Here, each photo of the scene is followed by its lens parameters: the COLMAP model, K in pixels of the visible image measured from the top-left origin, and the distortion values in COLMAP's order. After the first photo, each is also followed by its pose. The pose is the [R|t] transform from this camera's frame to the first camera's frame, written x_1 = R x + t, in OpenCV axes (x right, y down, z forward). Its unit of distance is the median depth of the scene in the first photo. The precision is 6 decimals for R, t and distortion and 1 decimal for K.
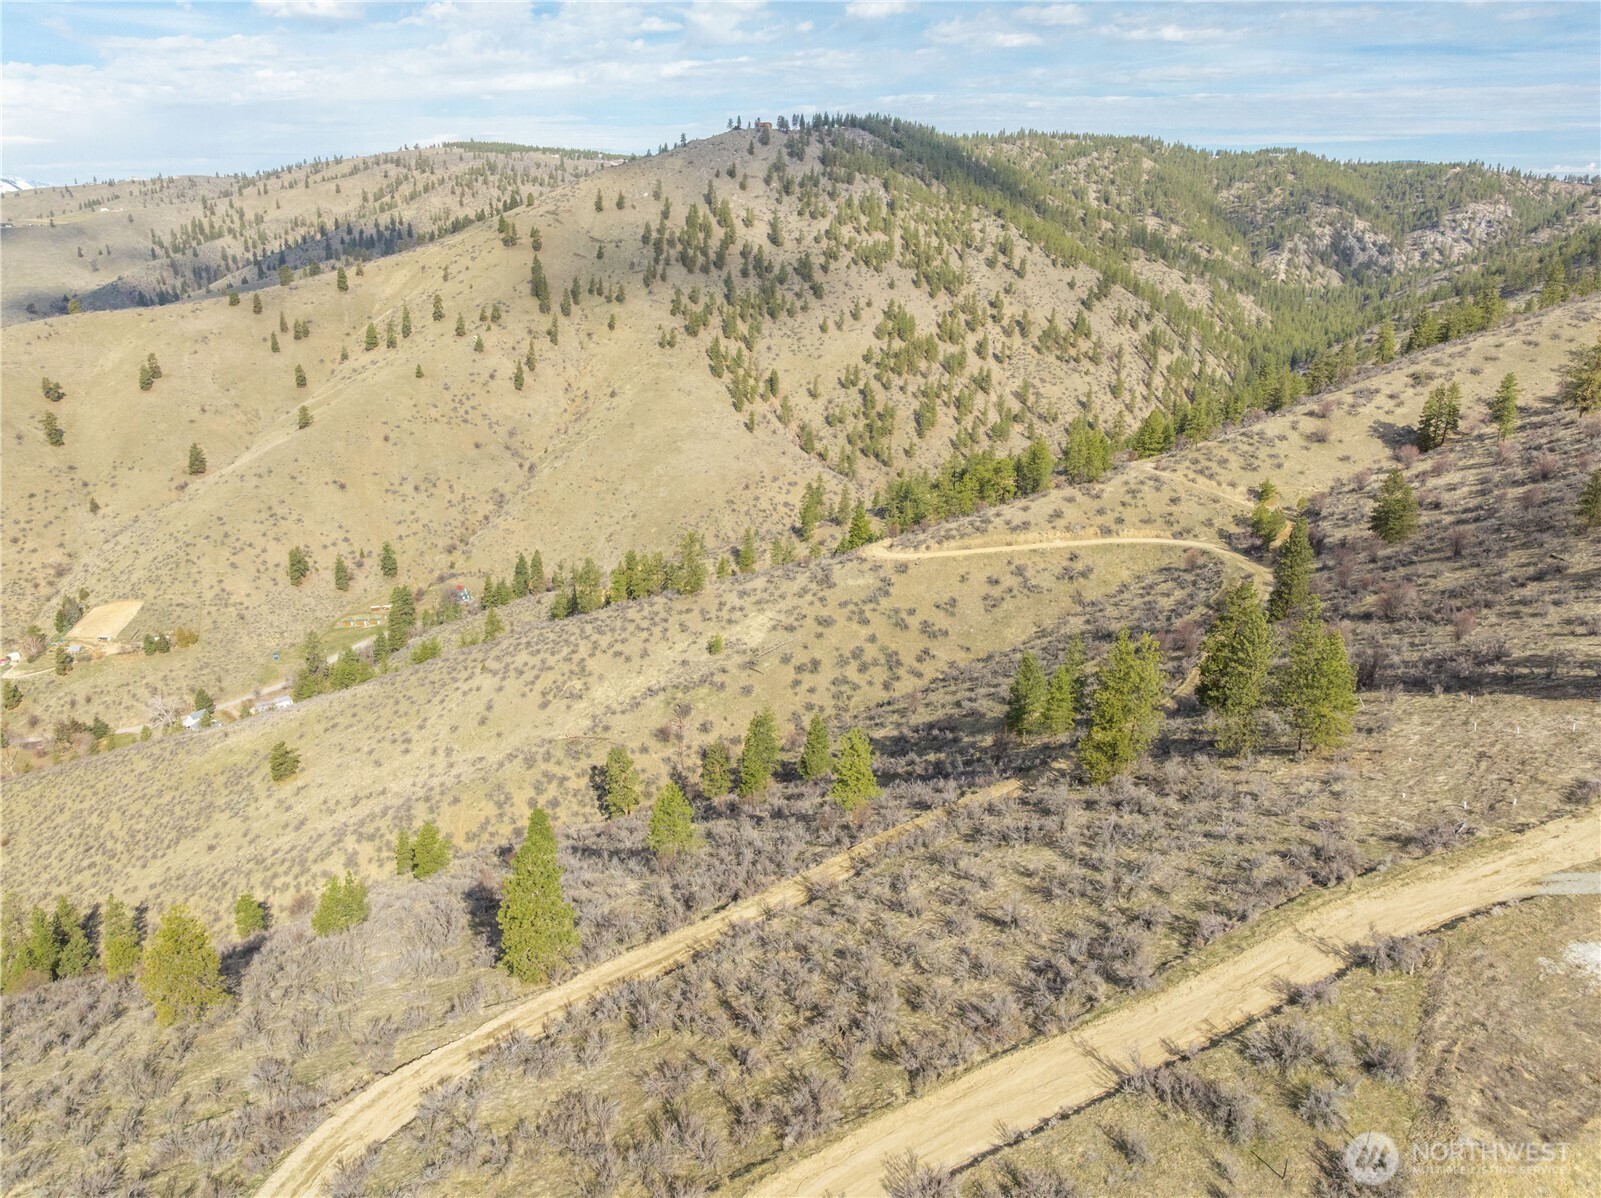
lens RADIAL K [[1132.9, 0, 800.5], [0, 1132.9, 599.0], [0, 0, 1]] dist [-0.039089, -0.000112]
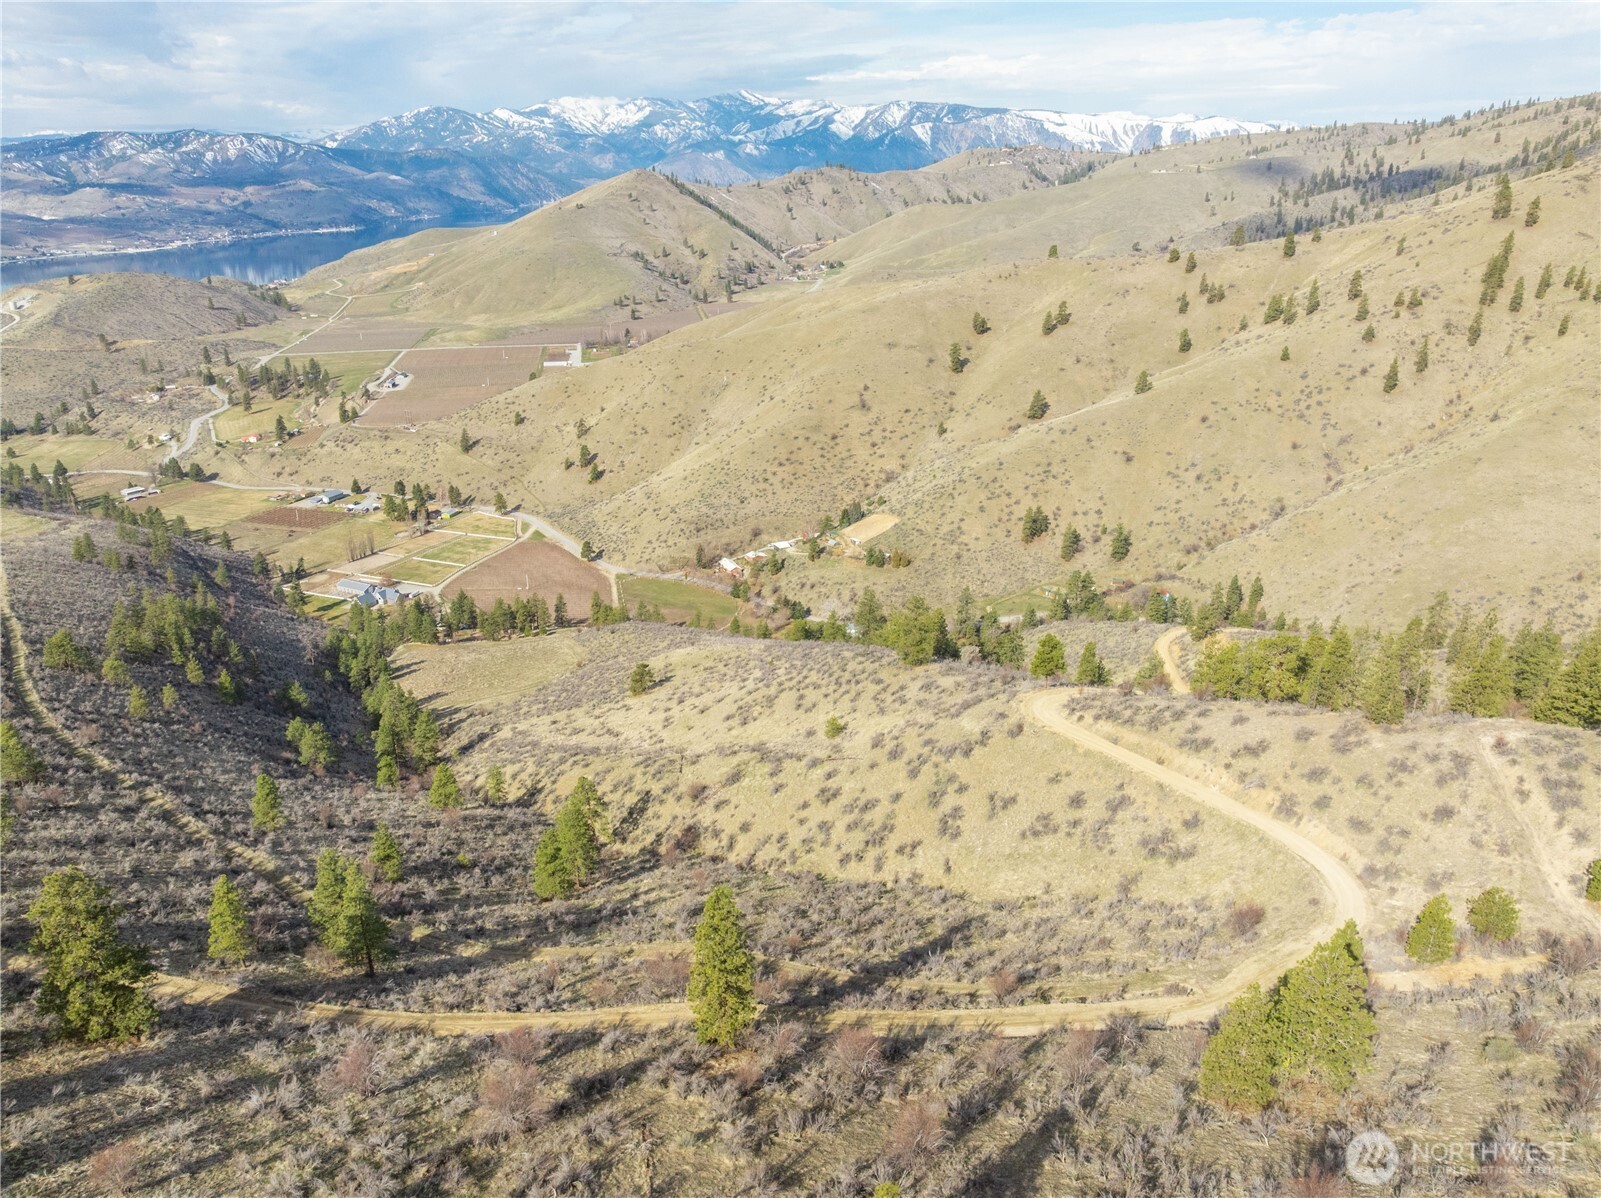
lens RADIAL K [[1128.8, 0, 800.5], [0, 1128.8, 599.0], [0, 0, 1]] dist [-0.036553, -0.003696]
pose [[0.561885, 0.299077, -0.771258, 0.188166], [-0.263026, 0.948561, 0.176208, -0.068417], [0.784285, 0.103852, 0.611647, 0.158409]]
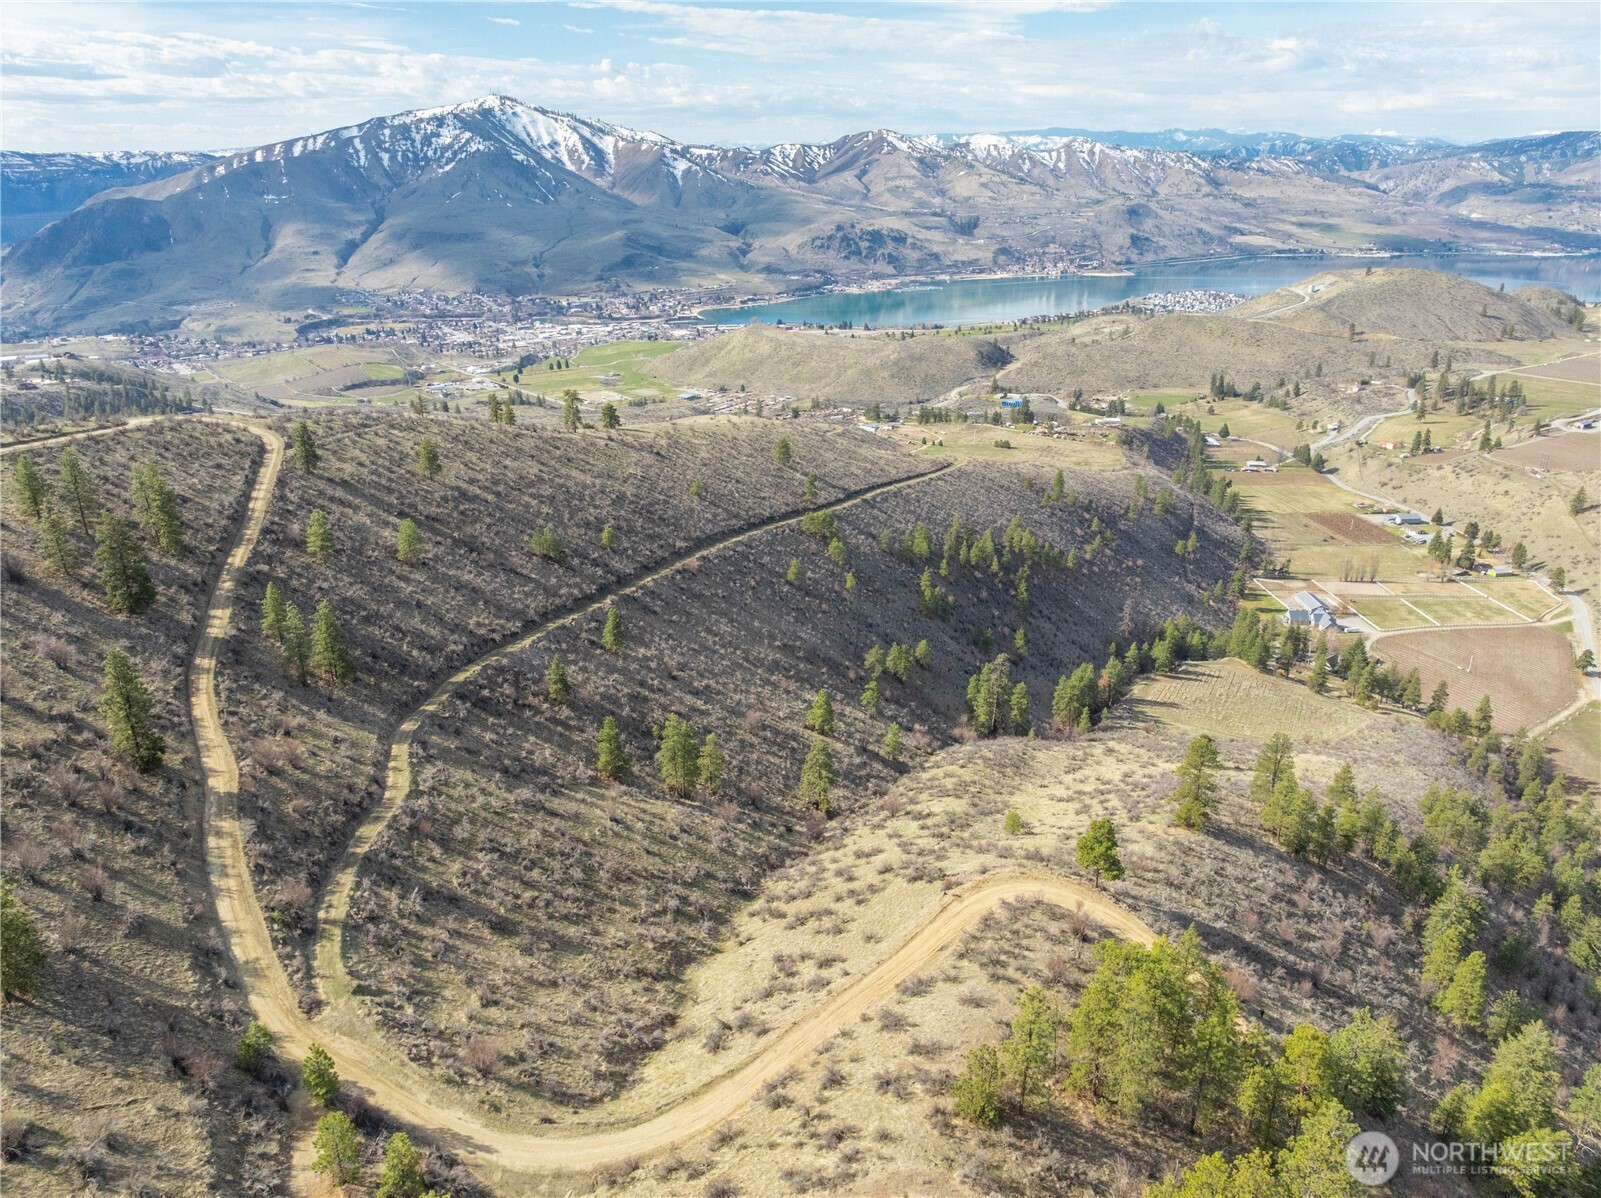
lens RADIAL K [[1127.5, 0, 803.1], [0, 1127.5, 599.2], [0, 0, 1]] dist [-0.038423, 0.000868]
pose [[-0.496757, 0.314106, -0.809055, 0.186644], [-0.278335, 0.825312, 0.491314, -0.139383], [0.822048, 0.469252, -0.322553, 0.369674]]
